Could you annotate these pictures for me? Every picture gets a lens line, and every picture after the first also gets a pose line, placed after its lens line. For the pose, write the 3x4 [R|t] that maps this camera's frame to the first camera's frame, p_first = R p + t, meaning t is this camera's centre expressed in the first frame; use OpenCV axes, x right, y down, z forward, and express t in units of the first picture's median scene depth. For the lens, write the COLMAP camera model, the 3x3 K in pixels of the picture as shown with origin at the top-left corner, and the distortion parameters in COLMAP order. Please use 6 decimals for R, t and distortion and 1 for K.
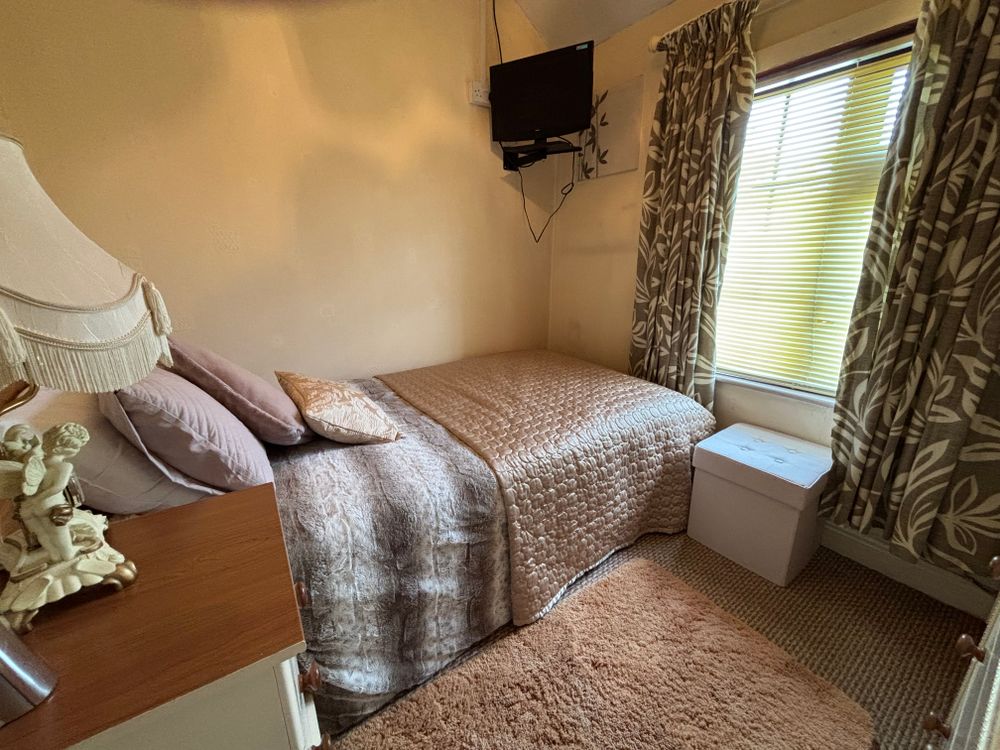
lens RADIAL K [[403.2, 0, 497.9], [0, 403.2, 375.1], [0, 0, 1]] dist [0.000859, 0.000485]
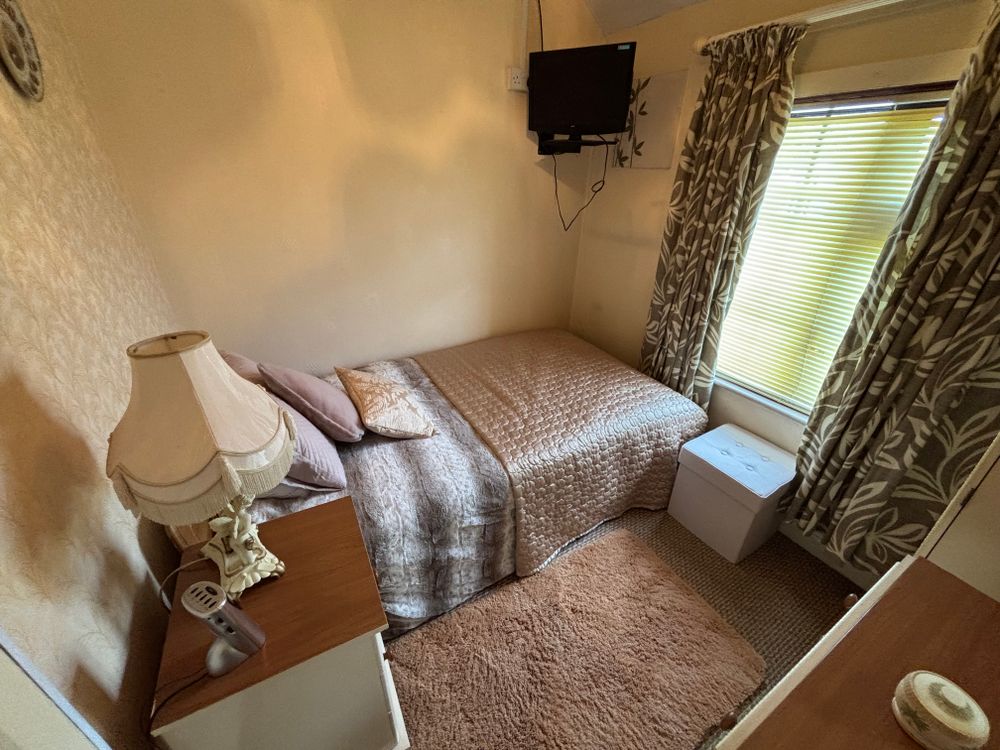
lens RADIAL K [[404.8, 0, 498.7], [0, 404.8, 373.8], [0, 0, 1]] dist [0.001864, 0.007054]
pose [[0.996278, 0.061522, -0.060377, 0.018694], [-0.048641, 0.979506, 0.195454, -0.277546], [0.071164, -0.191790, 0.978853, -0.180361]]
